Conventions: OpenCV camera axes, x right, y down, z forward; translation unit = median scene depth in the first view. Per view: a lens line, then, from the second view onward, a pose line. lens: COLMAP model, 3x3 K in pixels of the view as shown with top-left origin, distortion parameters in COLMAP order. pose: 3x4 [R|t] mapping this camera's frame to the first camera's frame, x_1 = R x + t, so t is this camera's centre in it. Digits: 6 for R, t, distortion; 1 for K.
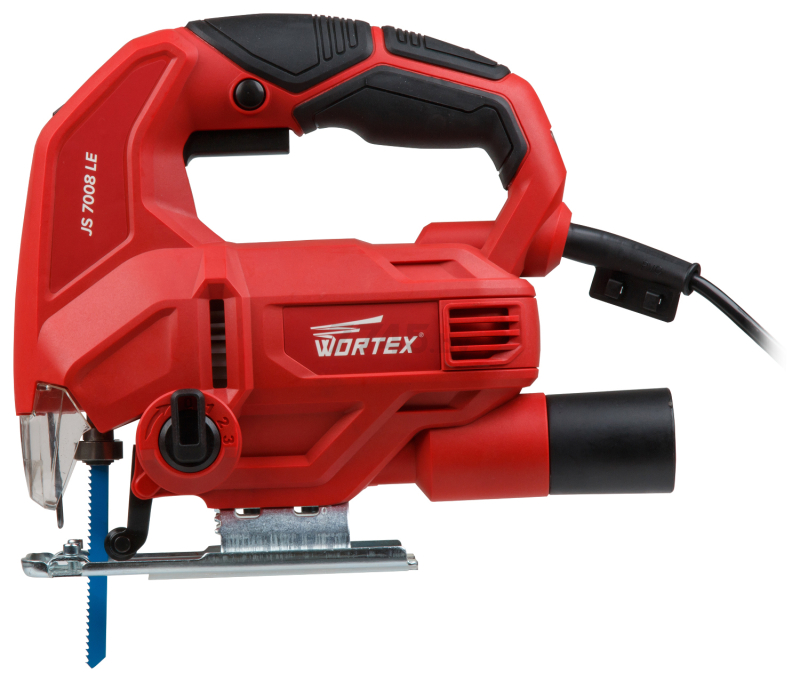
lens RADIAL K [[4006.1, 0, 400.0], [0, 4006.1, 341.0], [0, 0, 1]] dist [0.053857, -4.227974]
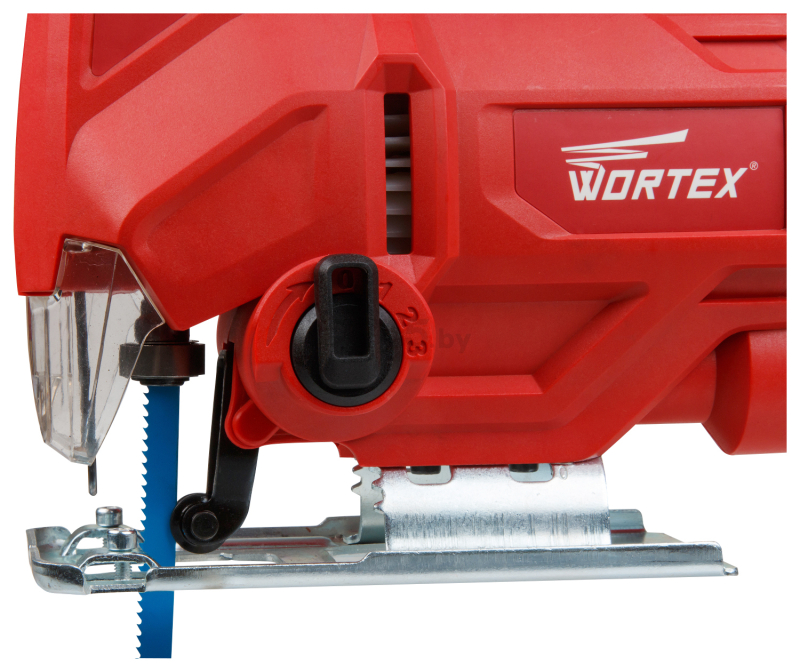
lens RADIAL K [[2752.0, 0, 400.0], [0, 2752.0, 336.0], [0, 0, 1]] dist [0.101412, 0.714965]
pose [[0.995343, 0.015910, 0.095077, -0.080635], [-0.019270, 0.999218, 0.034529, 0.009932], [-0.094454, -0.036200, 0.994871, 0.619191]]
